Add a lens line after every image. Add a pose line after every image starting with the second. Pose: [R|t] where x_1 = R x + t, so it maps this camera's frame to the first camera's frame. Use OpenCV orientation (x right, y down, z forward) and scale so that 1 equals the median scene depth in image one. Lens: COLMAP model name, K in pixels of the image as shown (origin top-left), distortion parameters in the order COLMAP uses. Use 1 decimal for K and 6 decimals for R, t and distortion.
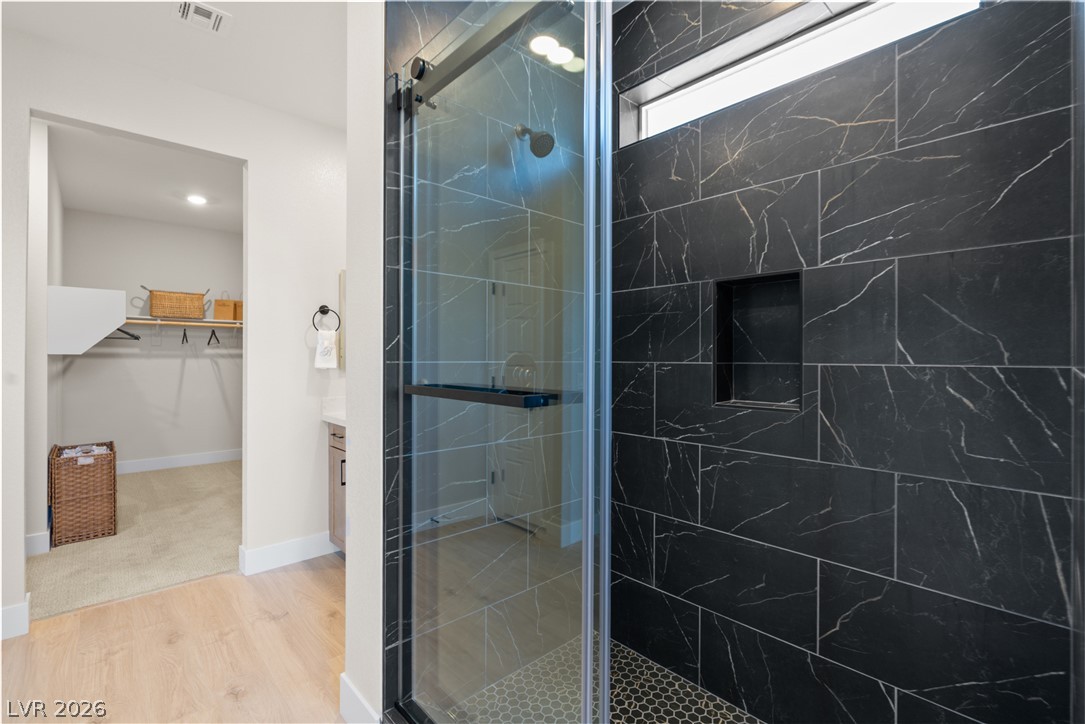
lens RADIAL K [[489.6, 0, 546.8], [0, 489.6, 360.1], [0, 0, 1]] dist [-0.002219, -0.000131]
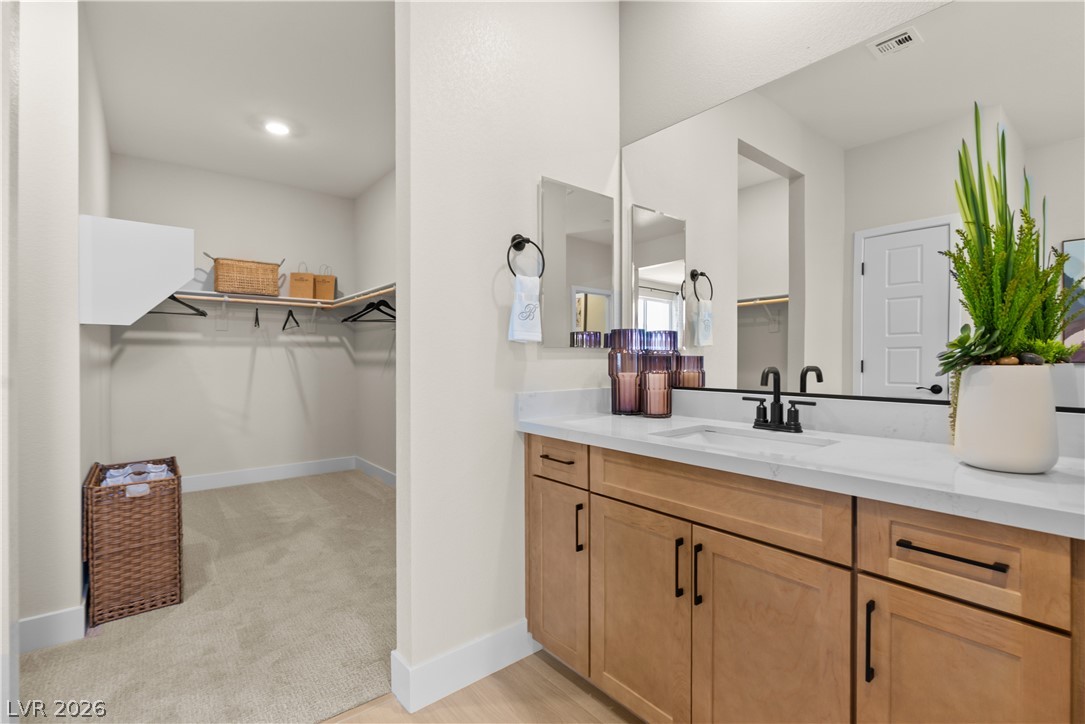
lens RADIAL K [[489.6, 0, 538.7], [0, 489.6, 362.8], [0, 0, 1]] dist [-0.002219, -0.000131]
pose [[0.997387, -0.005230, -0.072052, -0.357645], [0.005406, 0.999983, 0.002253, 0.037175], [0.072039, -0.002637, 0.997398, 0.383292]]
